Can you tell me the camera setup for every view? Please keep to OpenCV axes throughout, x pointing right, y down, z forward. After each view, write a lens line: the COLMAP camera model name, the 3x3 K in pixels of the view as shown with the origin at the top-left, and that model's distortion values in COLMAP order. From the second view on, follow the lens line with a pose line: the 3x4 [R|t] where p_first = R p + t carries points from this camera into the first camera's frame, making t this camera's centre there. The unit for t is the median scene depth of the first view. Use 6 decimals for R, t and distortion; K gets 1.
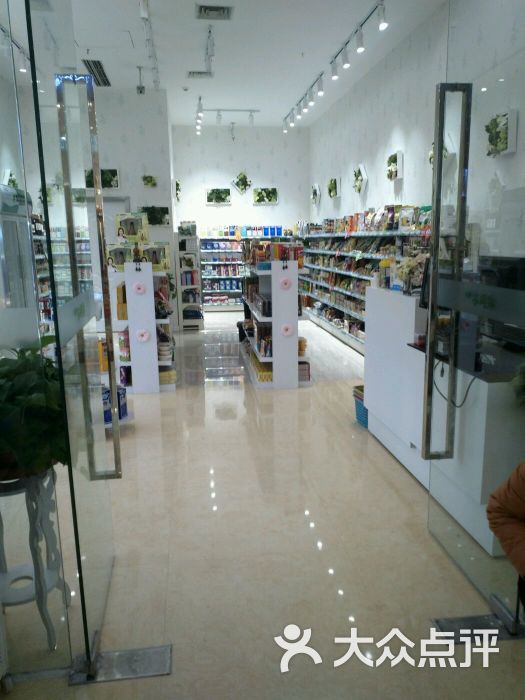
lens RADIAL K [[539.6, 0, 262.5], [0, 539.6, 350.0], [0, 0, 1]] dist [-0.049875, -0.001908]
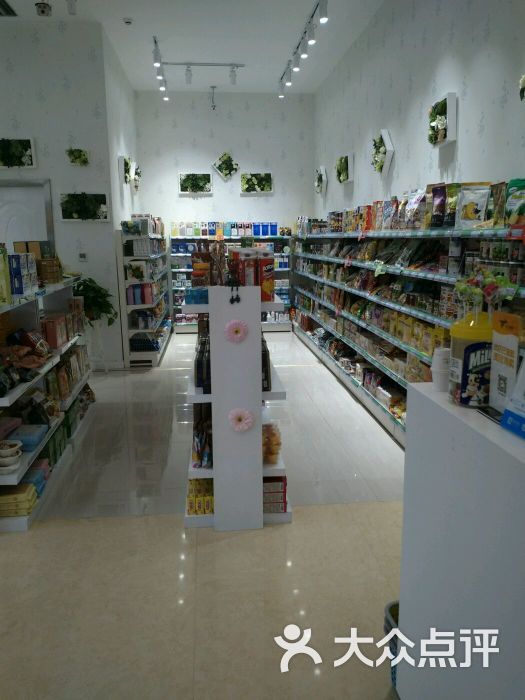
lens RADIAL K [[539.6, 0, 262.5], [0, 539.6, 350.0], [0, 0, 1]] dist [-0.049875, -0.001908]
pose [[0.999542, 0.012220, -0.027685, 0.050226], [-0.012171, 0.999924, 0.001915, -0.065869], [0.027706, -0.001577, 0.999615, 0.304585]]
